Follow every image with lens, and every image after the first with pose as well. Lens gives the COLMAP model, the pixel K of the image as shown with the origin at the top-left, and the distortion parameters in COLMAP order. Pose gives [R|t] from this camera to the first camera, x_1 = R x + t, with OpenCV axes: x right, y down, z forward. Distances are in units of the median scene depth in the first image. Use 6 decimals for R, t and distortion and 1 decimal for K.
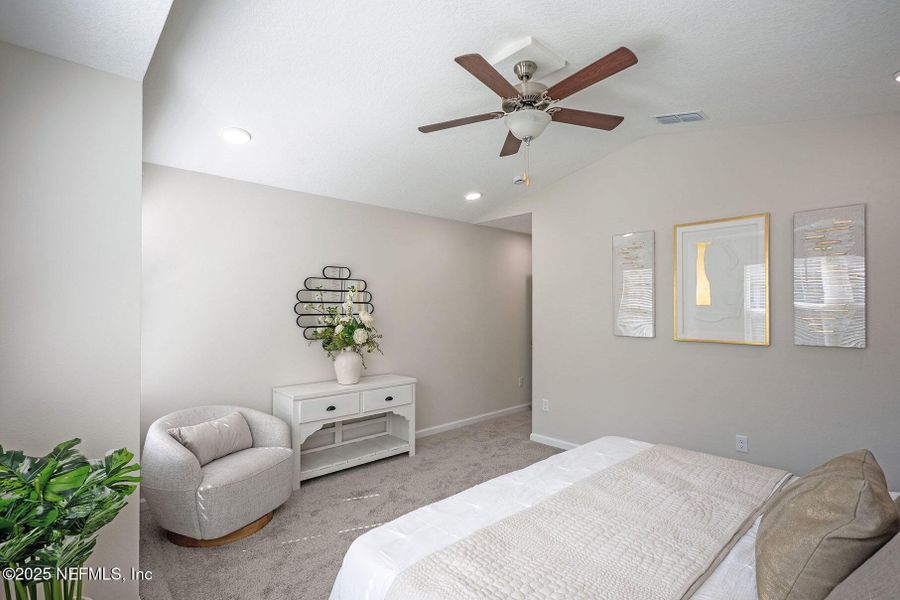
lens RADIAL K [[432.2, 0, 452.3], [0, 432.2, 304.4], [0, 0, 1]] dist [-0.002250, 0.002549]
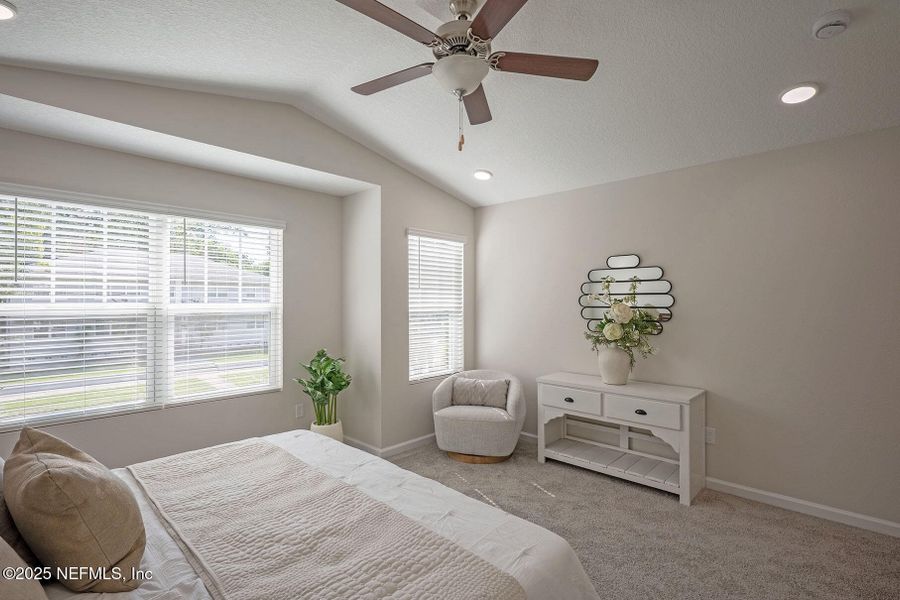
lens RADIAL K [[432.2, 0, 446.9], [0, 432.2, 300.4], [0, 0, 1]] dist [-0.002250, 0.002549]
pose [[0.070610, 0.002374, -0.997501, 0.630002], [0.008873, 0.999956, 0.003008, 0.003154], [0.997465, -0.009063, 0.070586, 0.579994]]
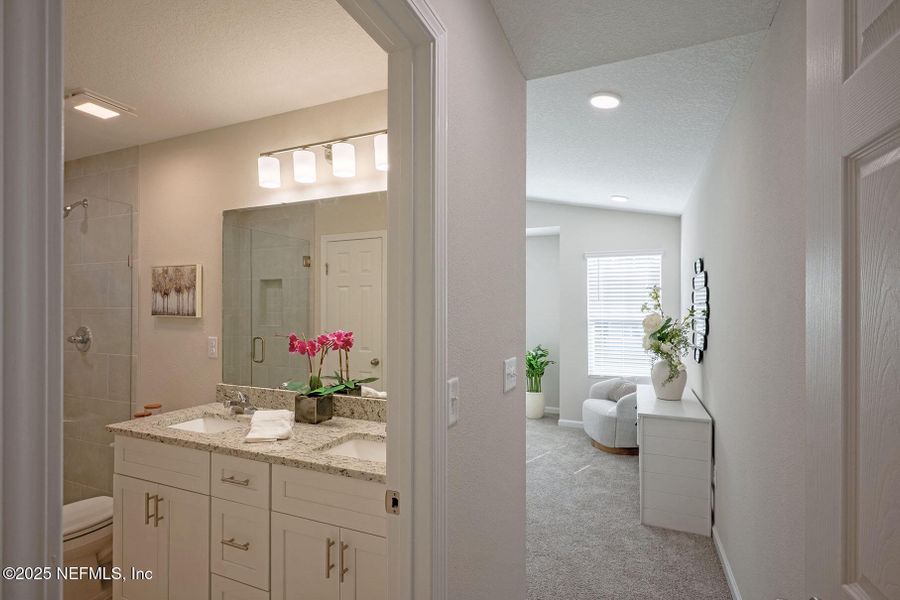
lens RADIAL K [[432.2, 0, 448.6], [0, 432.2, 306.6], [0, 0, 1]] dist [-0.002250, 0.002549]
pose [[-0.911373, -0.003765, -0.411564, 0.501652], [0.003422, 0.999854, -0.016724, 0.014998], [0.411567, -0.016650, -0.911227, 1.589825]]
